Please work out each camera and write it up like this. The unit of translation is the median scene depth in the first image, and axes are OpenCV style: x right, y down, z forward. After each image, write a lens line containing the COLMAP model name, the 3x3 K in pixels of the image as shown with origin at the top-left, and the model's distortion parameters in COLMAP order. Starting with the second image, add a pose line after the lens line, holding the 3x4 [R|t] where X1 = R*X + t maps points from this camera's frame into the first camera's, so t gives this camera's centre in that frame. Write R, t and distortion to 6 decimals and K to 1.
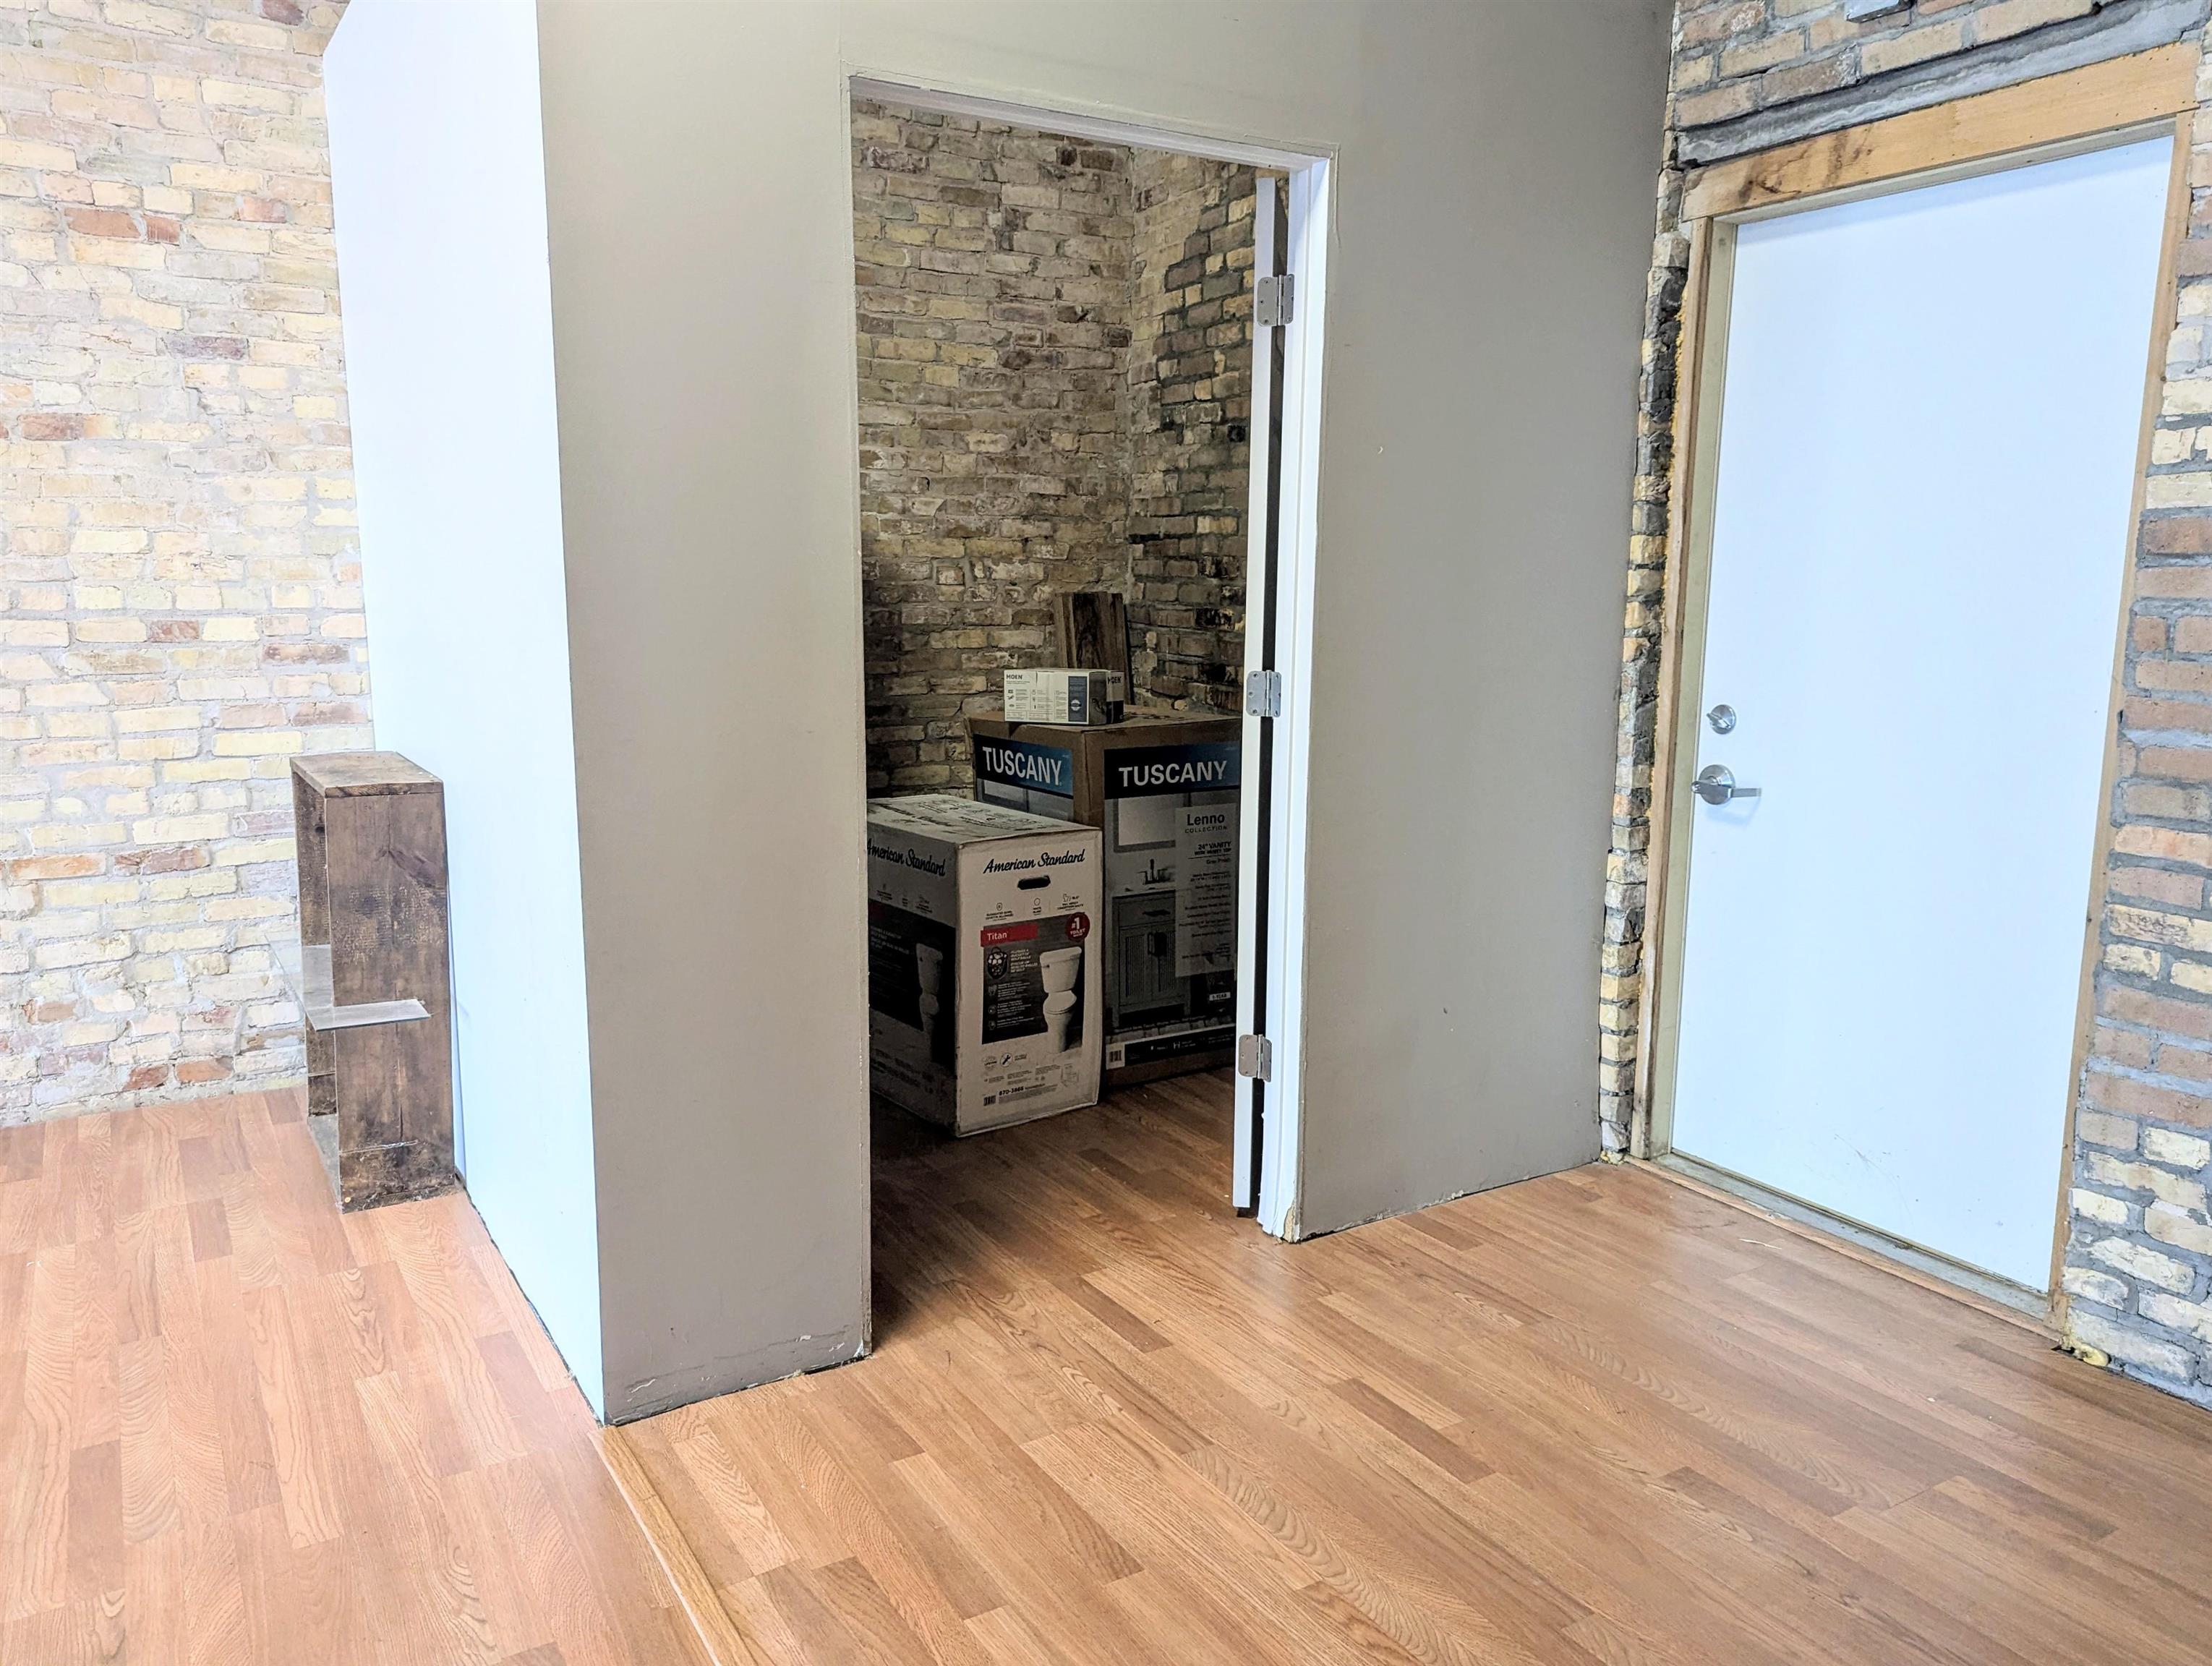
lens RADIAL K [[1613.1, 0, 1116.7], [0, 1613.1, 829.9], [0, 0, 1]] dist [0.040436, -0.046665]
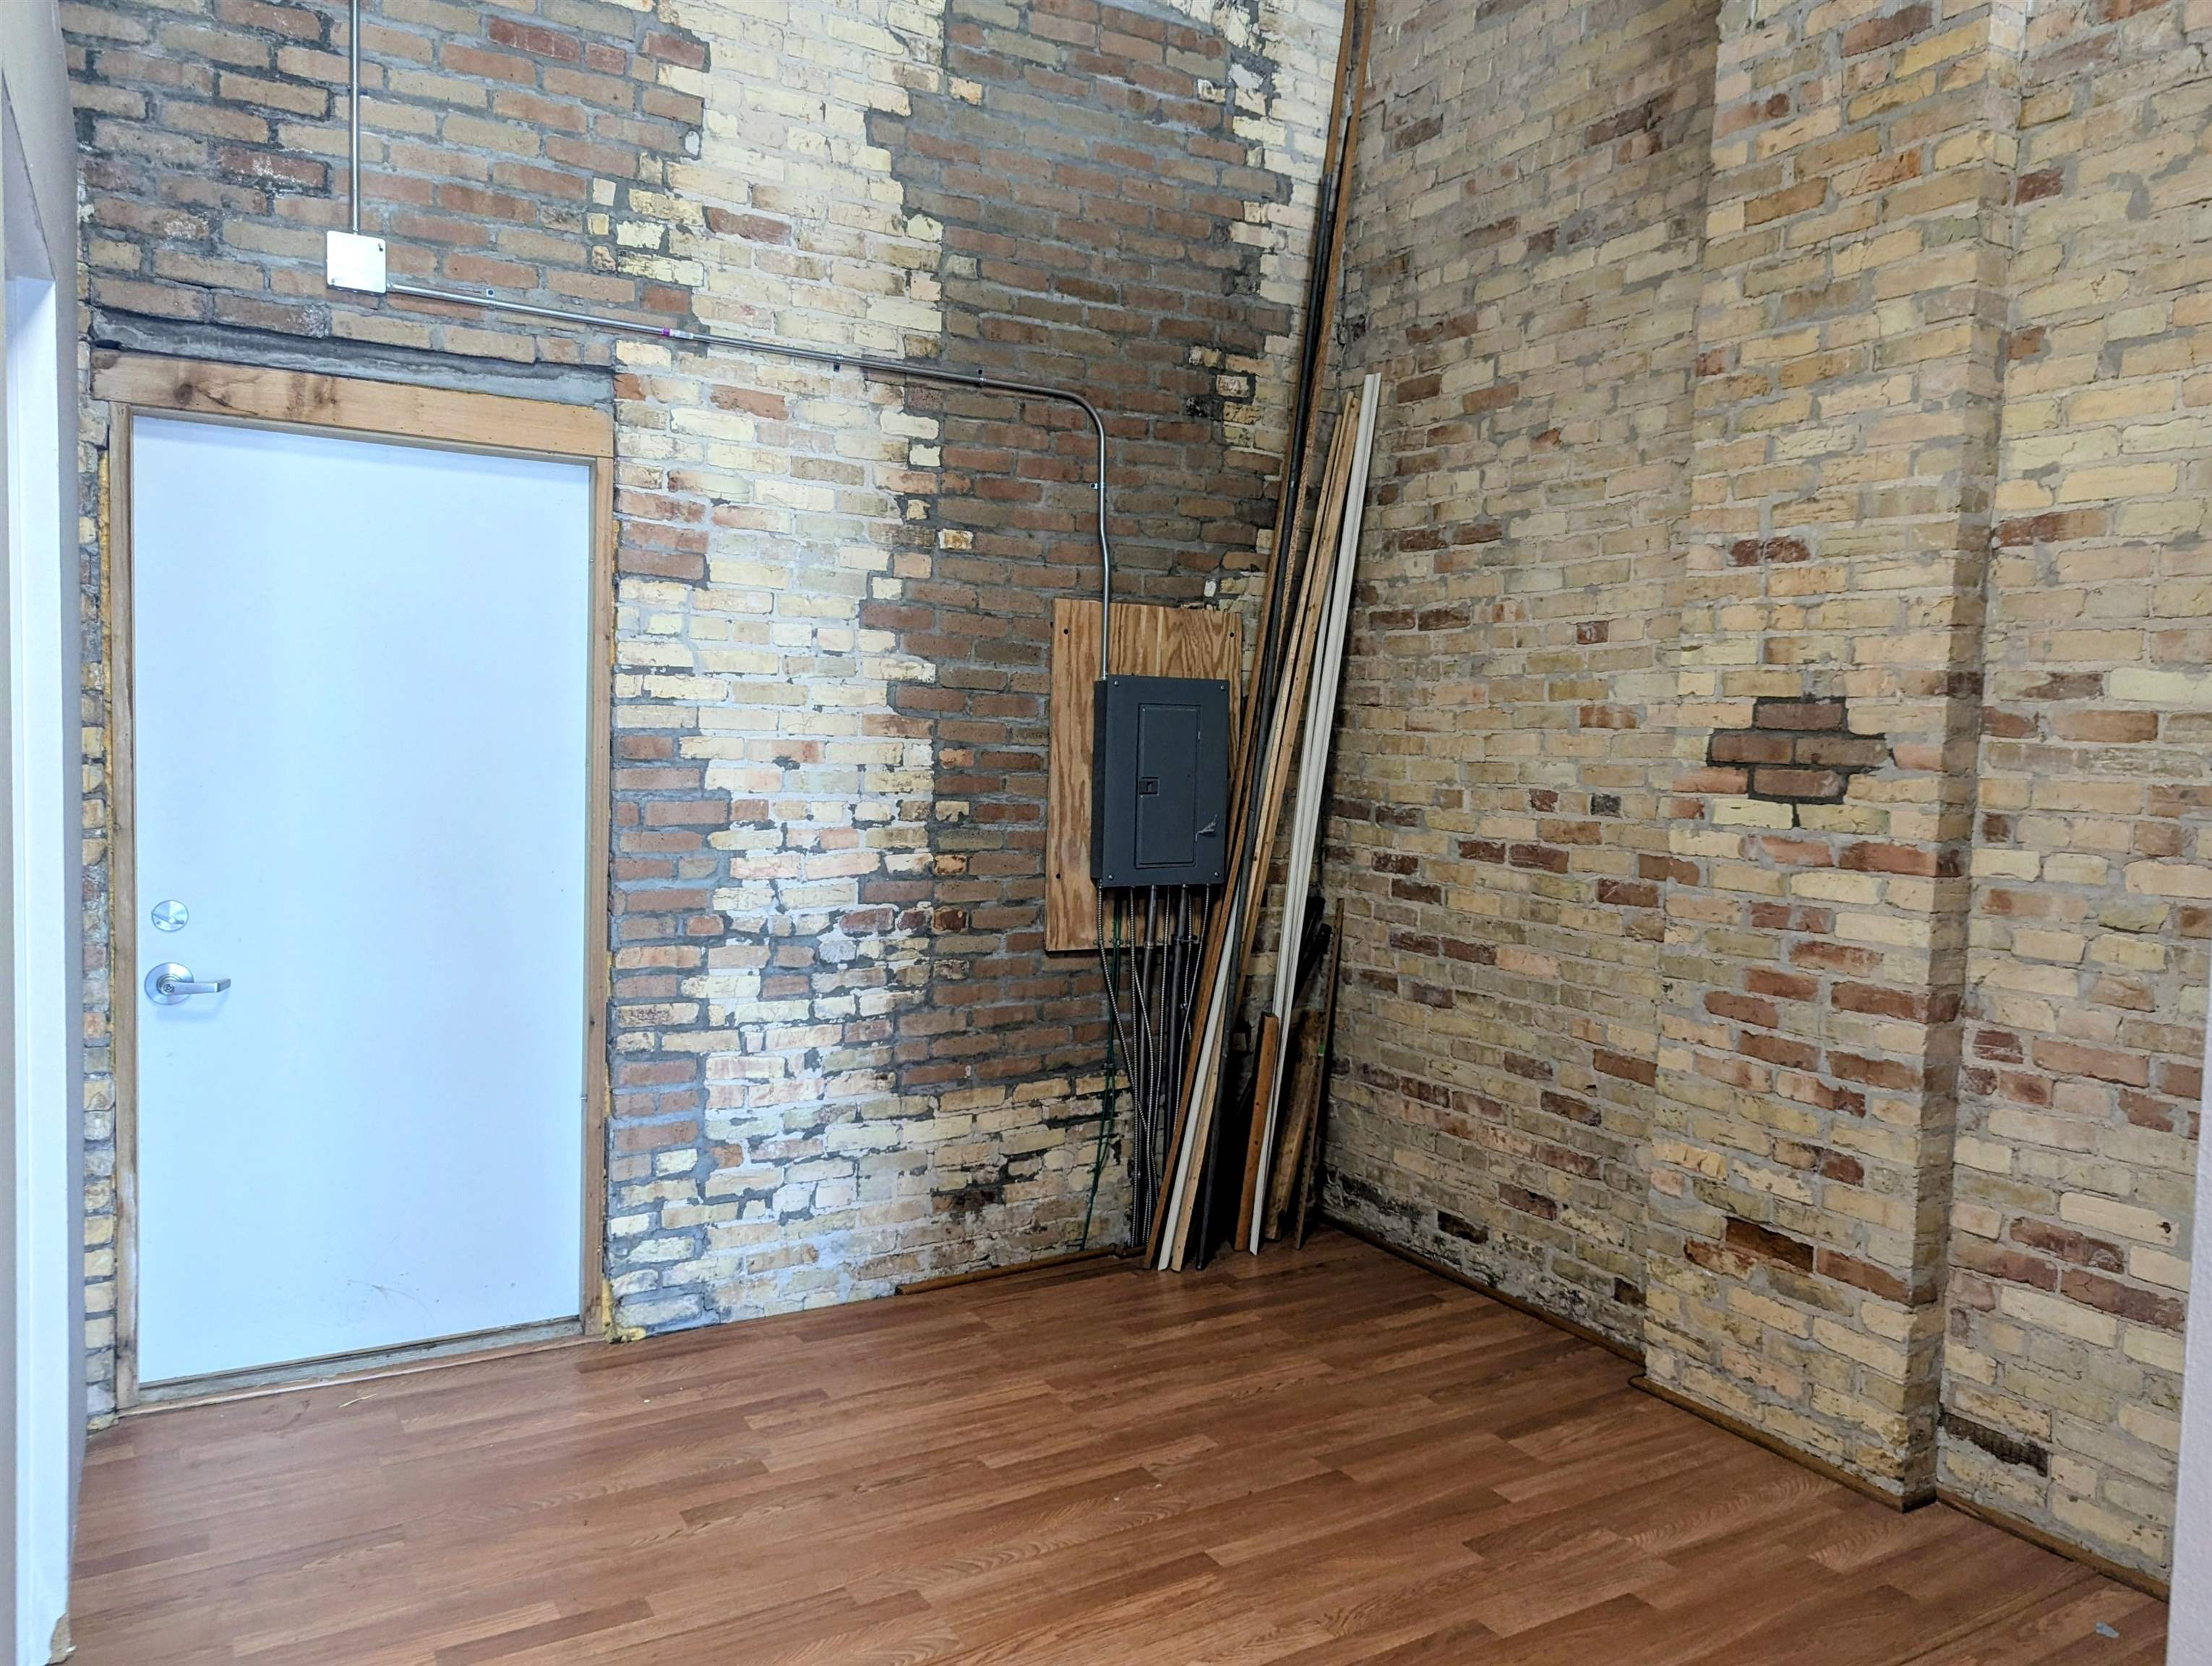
lens RADIAL K [[1613.4, 0, 1116.7], [0, 1613.4, 829.9], [0, 0, 1]] dist [0.040436, -0.046665]
pose [[-0.011488, -0.065911, 0.997759, -0.769062], [0.131330, 0.989082, 0.066850, -0.140987], [-0.991272, 0.131803, -0.002707, 0.560458]]
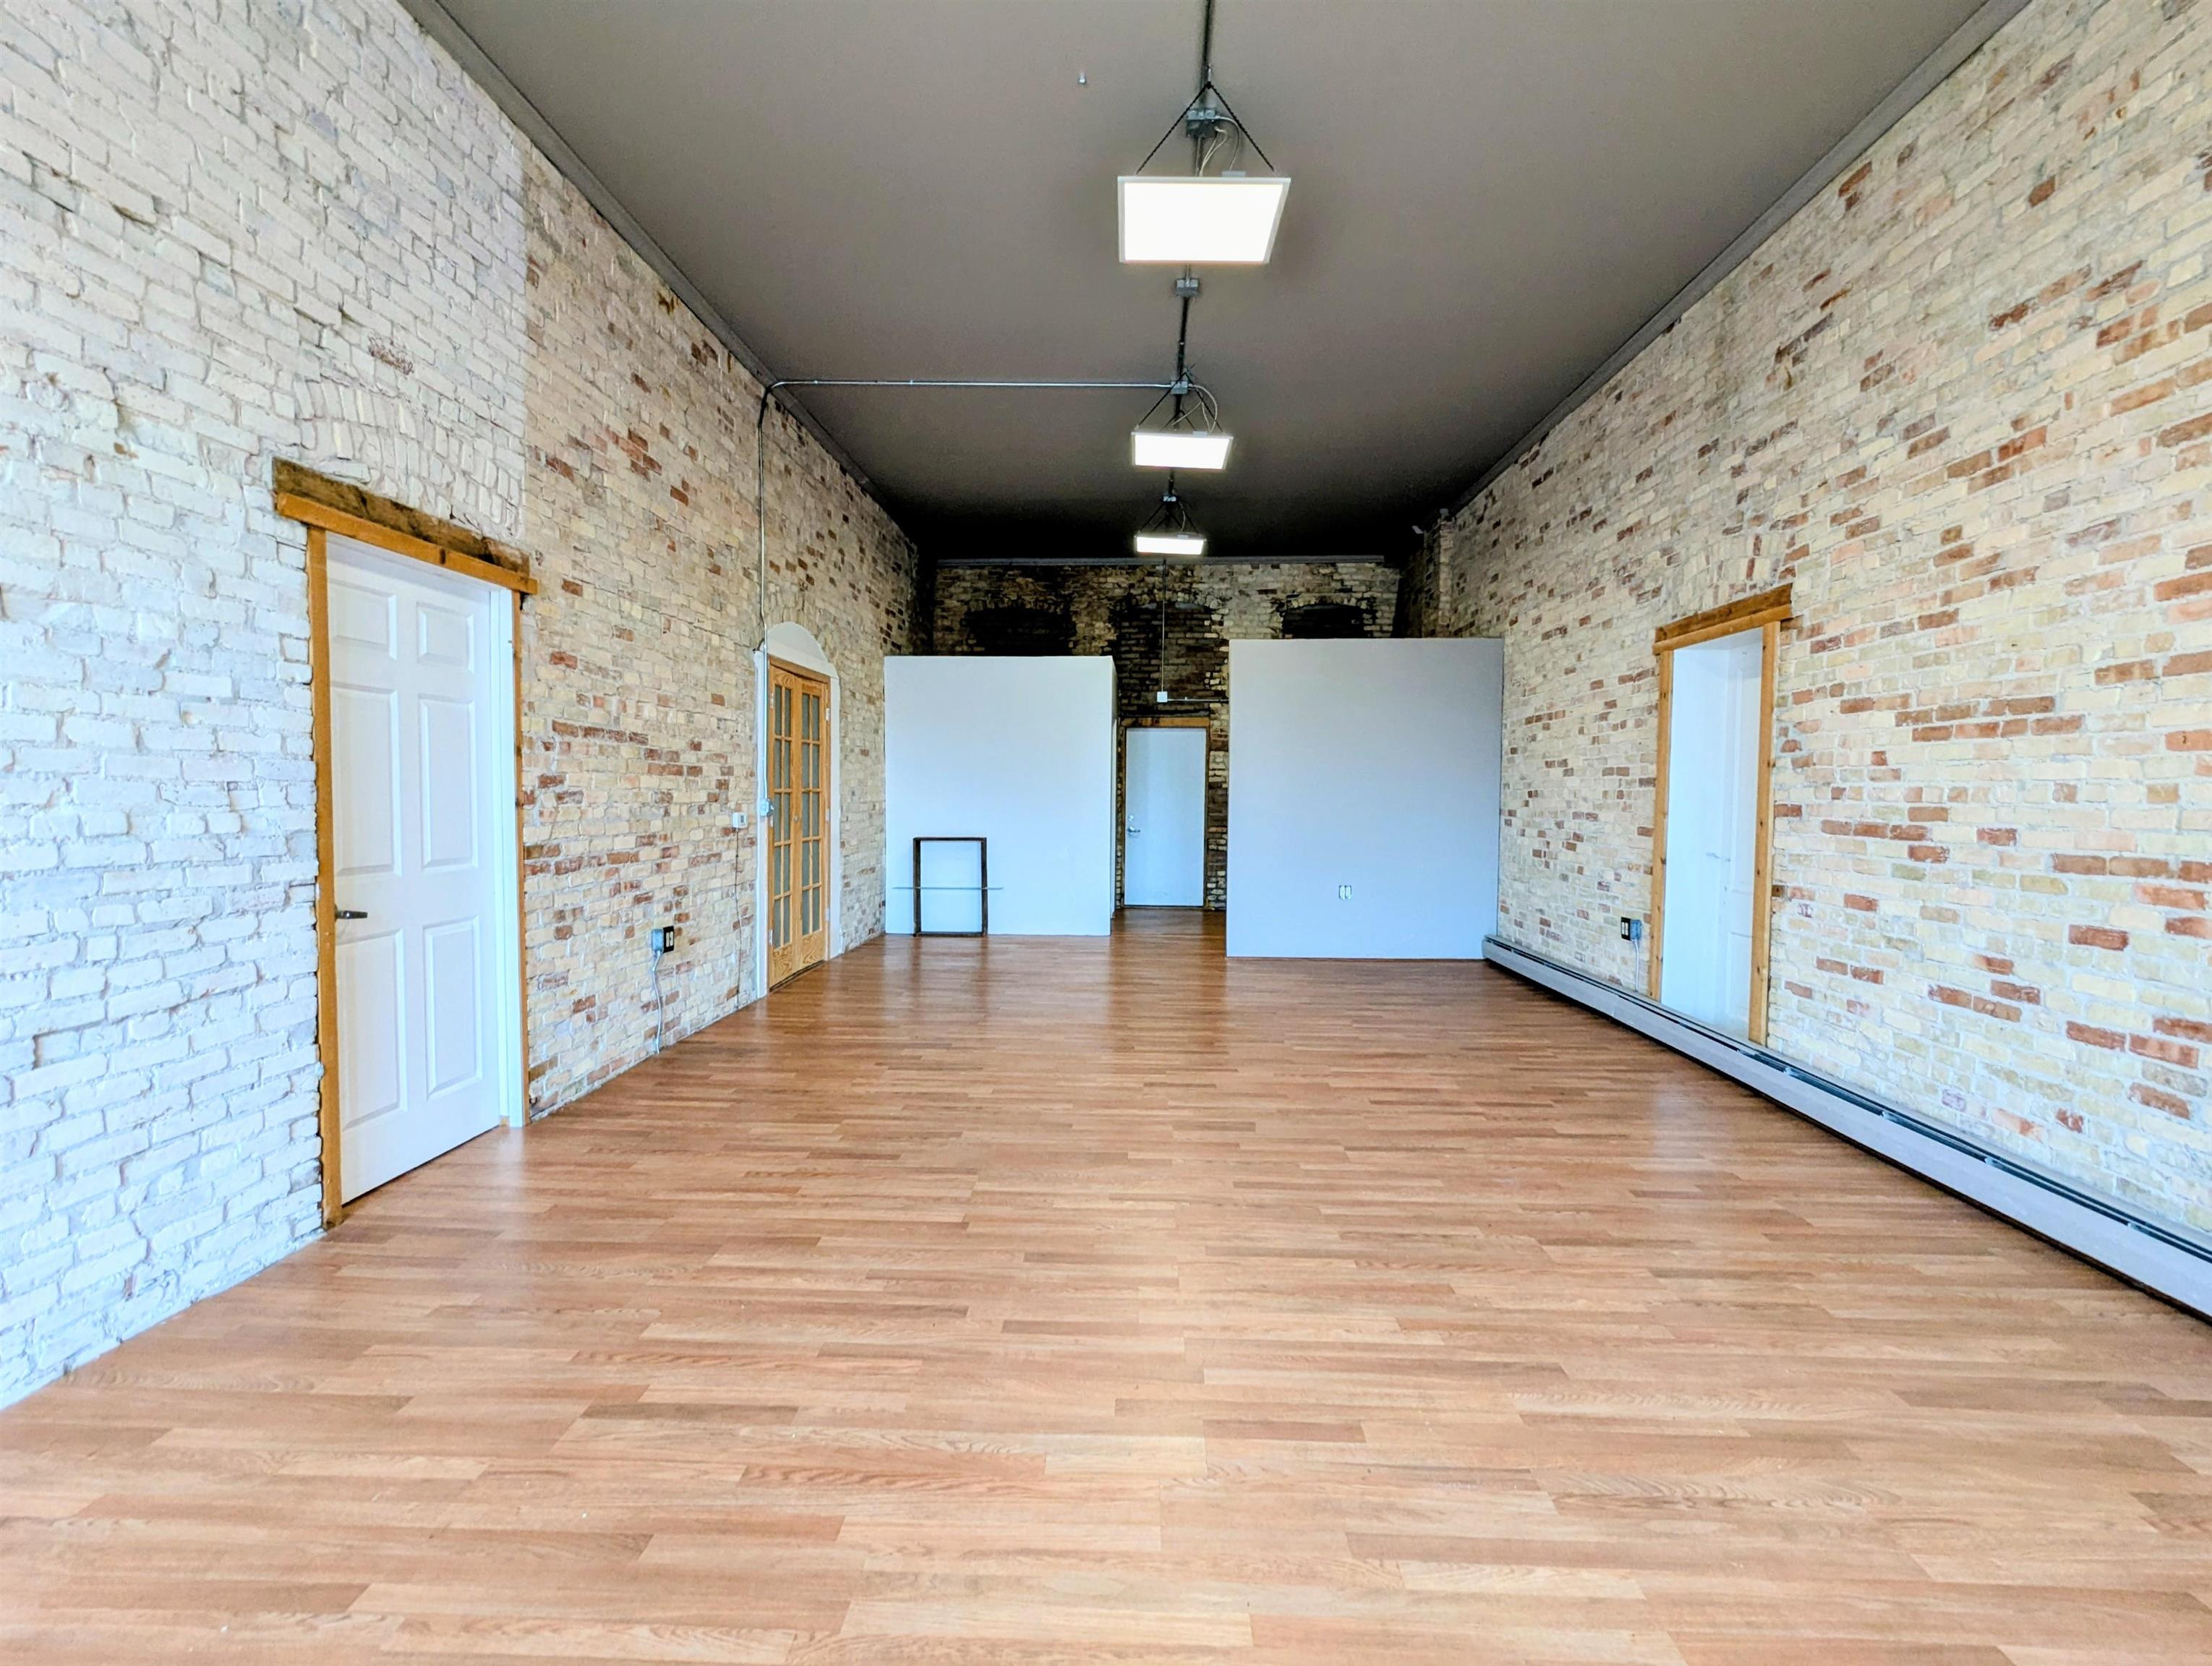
lens RADIAL K [[1055.6, 0, 1082.4], [0, 1055.6, 834.0], [0, 0, 1]] dist [-0.000794, -0.000192]
pose [[0.556282, -0.044119, 0.829821, -3.281373], [0.126820, 0.991400, -0.032305, 0.096764], [-0.821259, 0.123208, 0.557093, -0.986650]]
